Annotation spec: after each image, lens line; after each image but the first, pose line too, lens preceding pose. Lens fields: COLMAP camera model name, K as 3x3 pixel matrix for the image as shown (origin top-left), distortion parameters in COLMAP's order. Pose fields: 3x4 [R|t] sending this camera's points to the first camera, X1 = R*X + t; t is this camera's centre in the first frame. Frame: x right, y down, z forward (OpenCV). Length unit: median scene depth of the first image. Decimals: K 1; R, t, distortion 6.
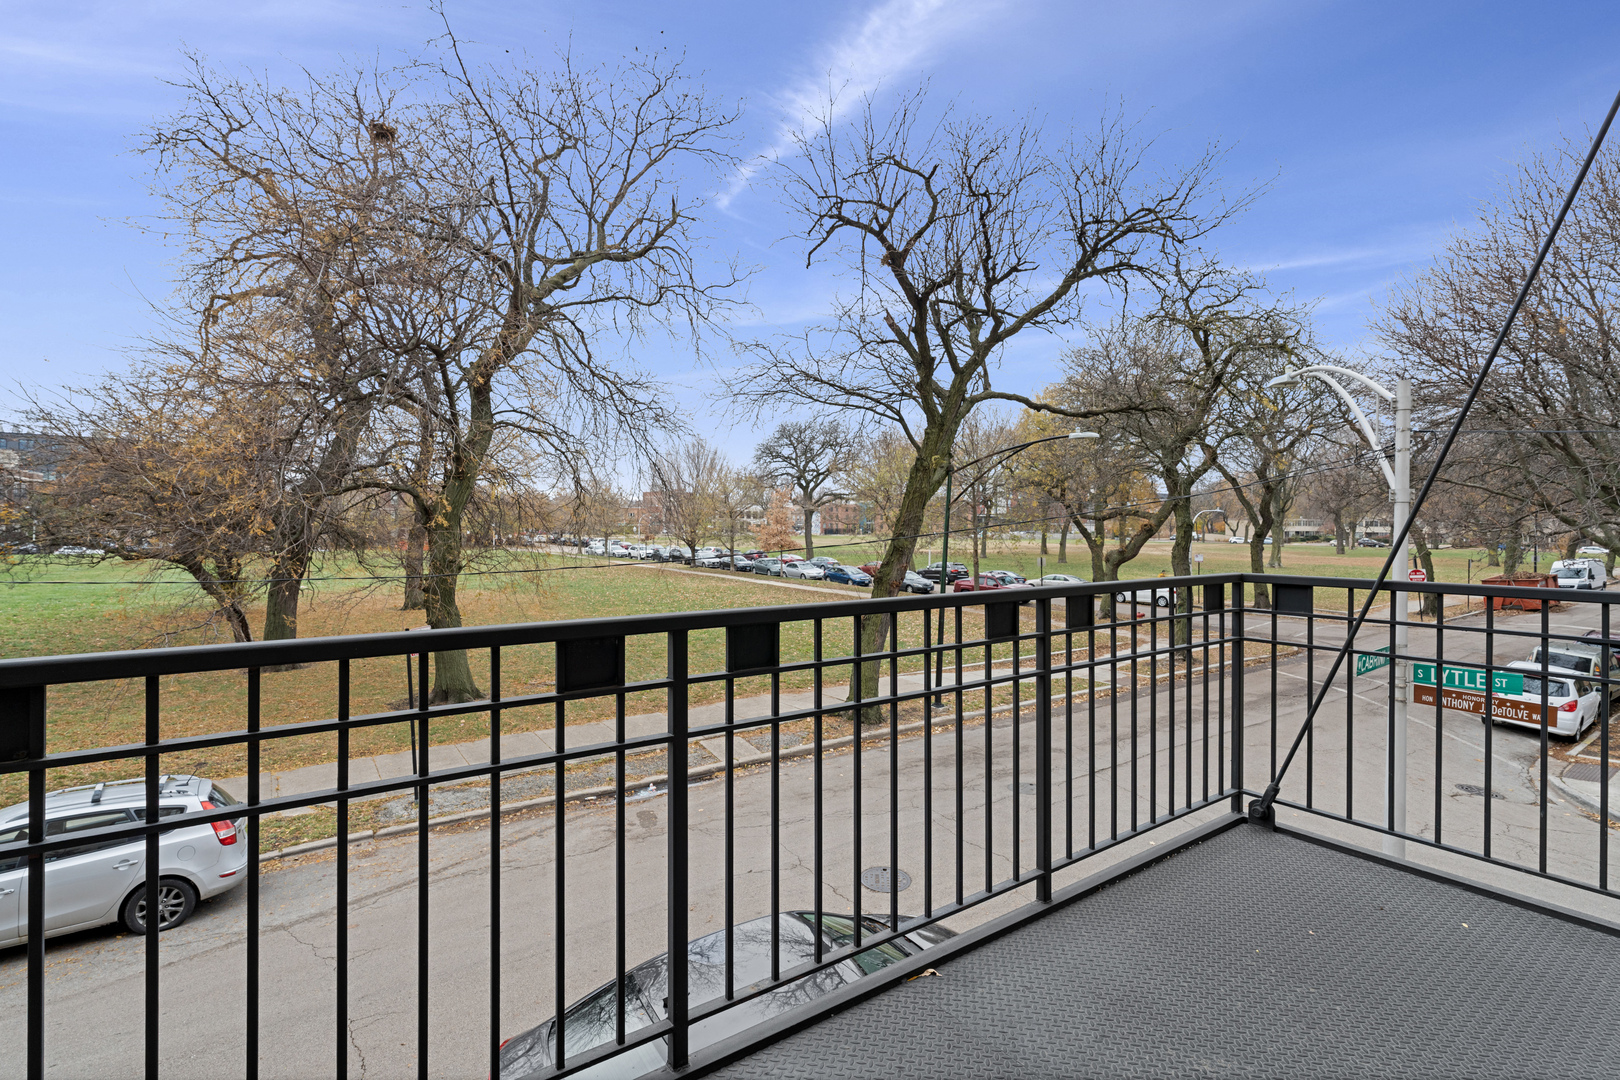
lens RADIAL K [[738.8, 0, 797.9], [0, 738.8, 528.2], [0, 0, 1]] dist [-0.010261, 0.005845]
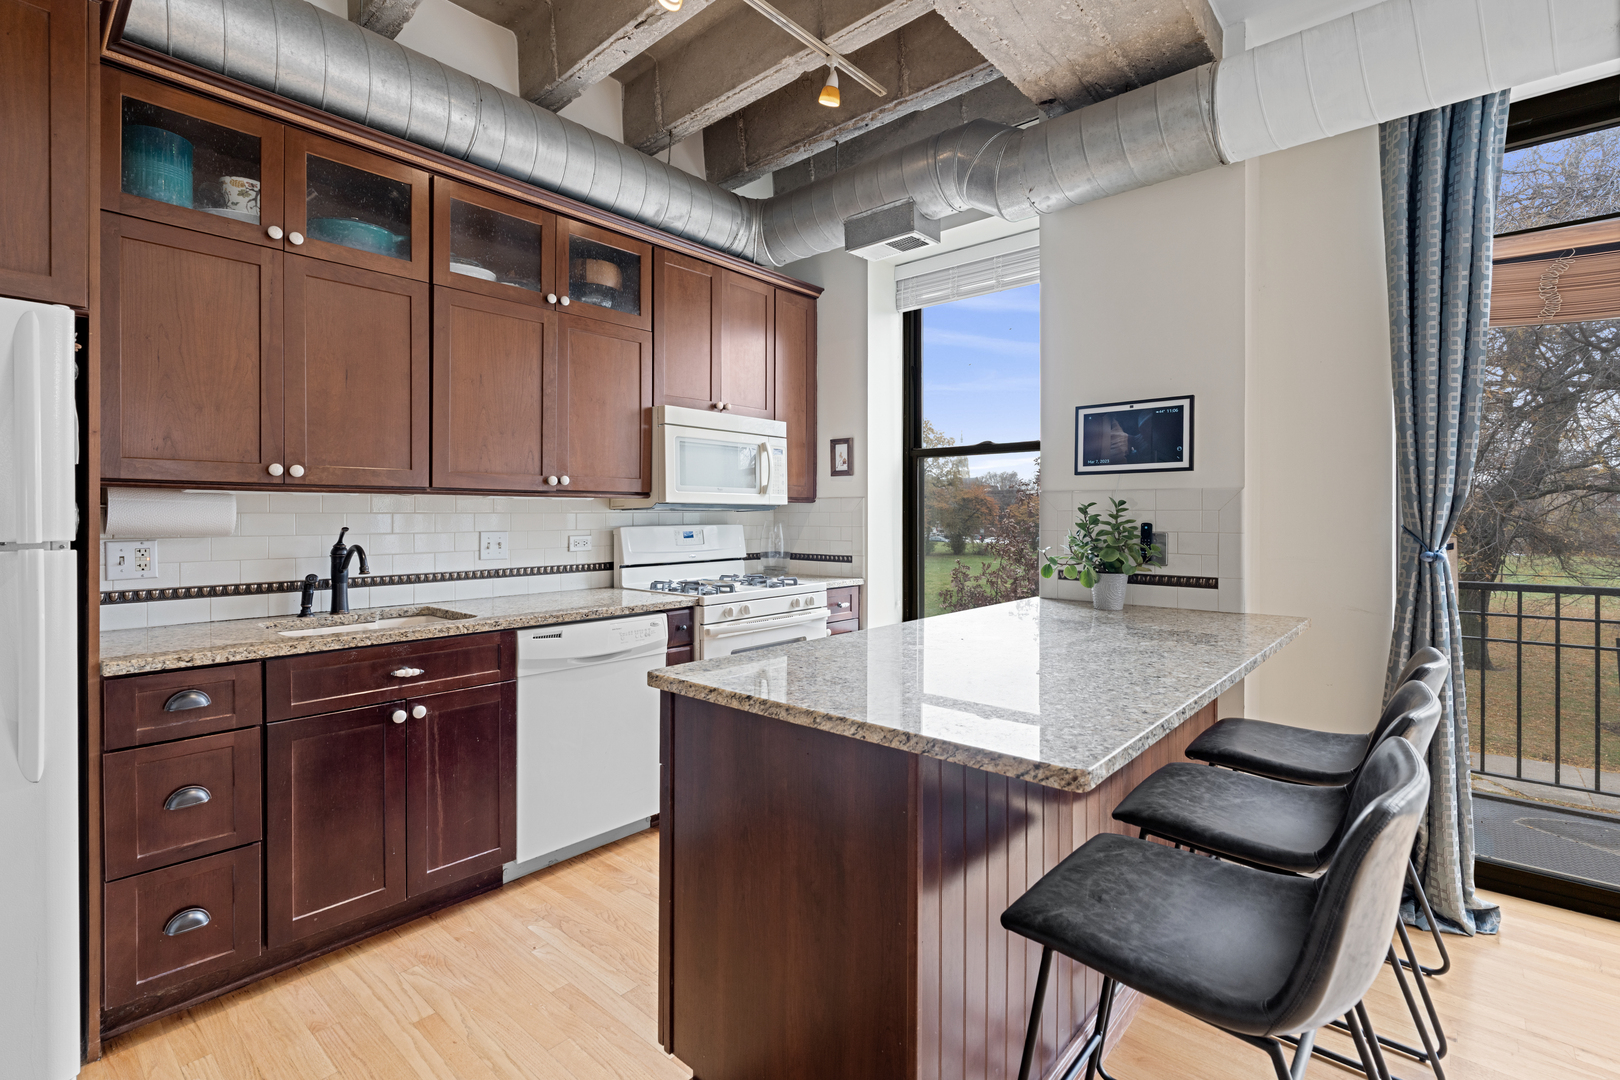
lens RADIAL K [[738.8, 0, 809.1], [0, 738.8, 519.2], [0, 0, 1]] dist [-0.010261, 0.005845]
pose [[0.231219, -0.004102, -0.972893, 0.111363], [-0.008253, 0.999947, -0.006178, -0.003487], [0.972867, 0.009458, 0.231172, -0.177059]]
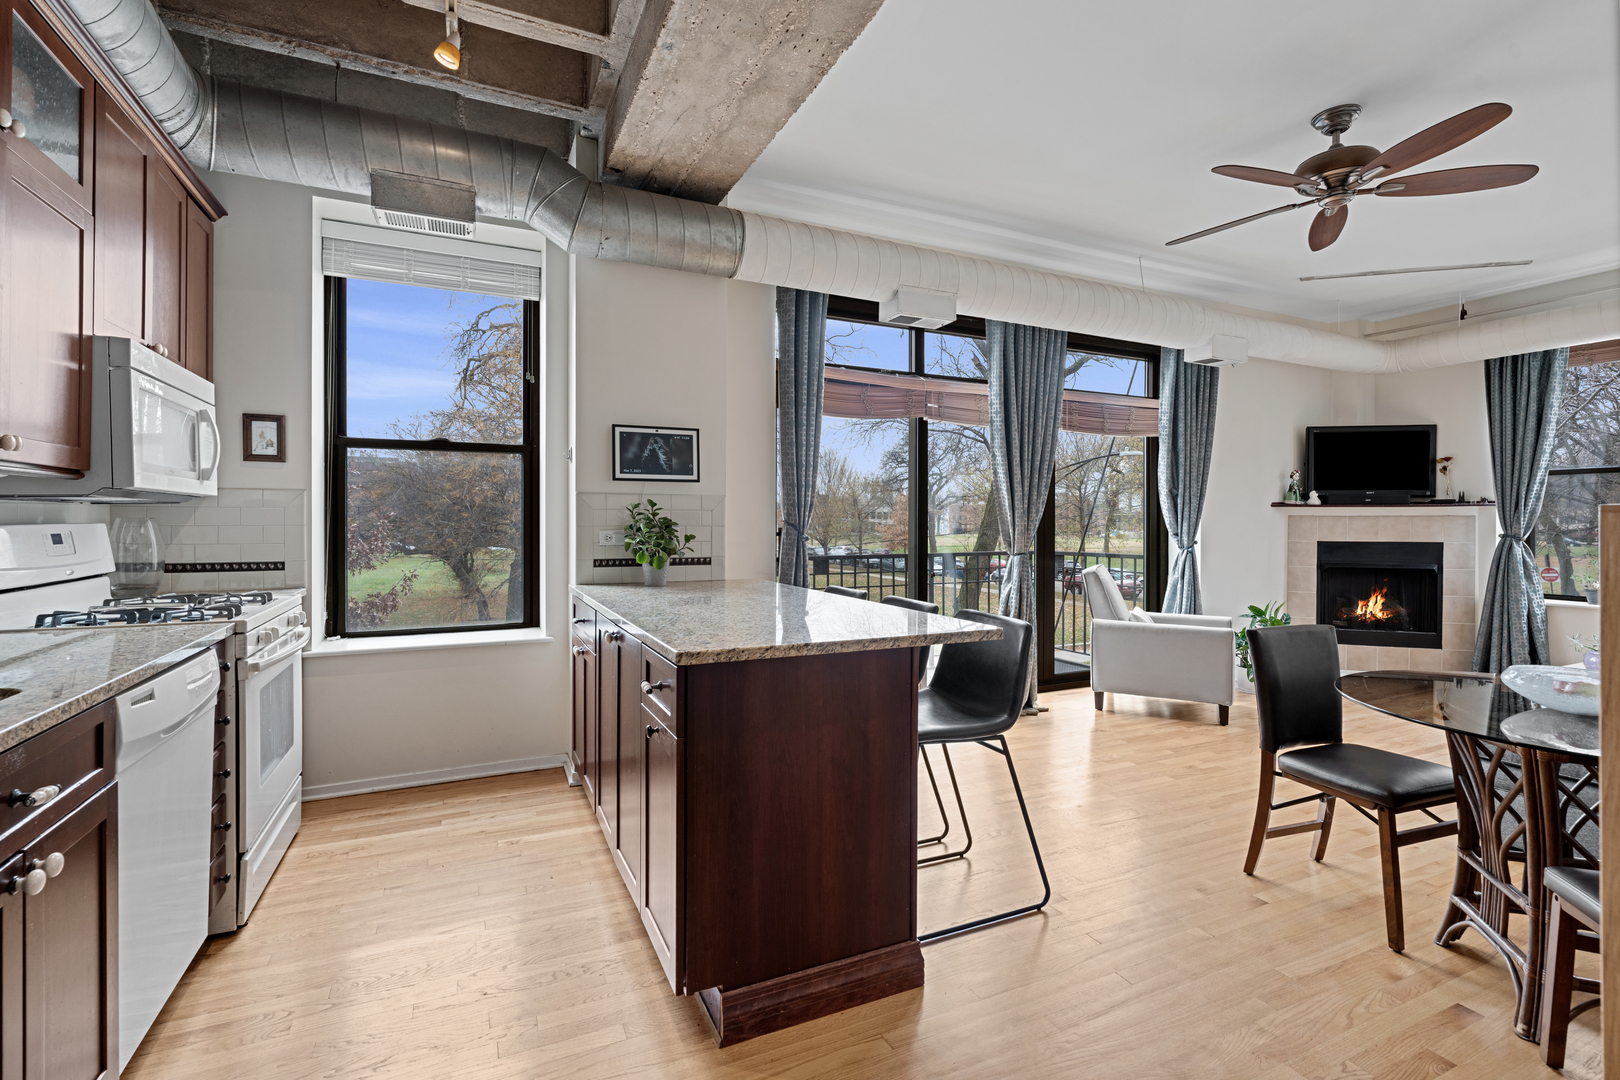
lens RADIAL K [[738.8, 0, 801.6], [0, 738.8, 524.5], [0, 0, 1]] dist [-0.010261, 0.005845]
pose [[0.983973, -0.004263, -0.178268, 0.055089], [0.003383, 0.999981, -0.005241, -0.001719], [0.178287, 0.004554, 0.983968, -0.263488]]
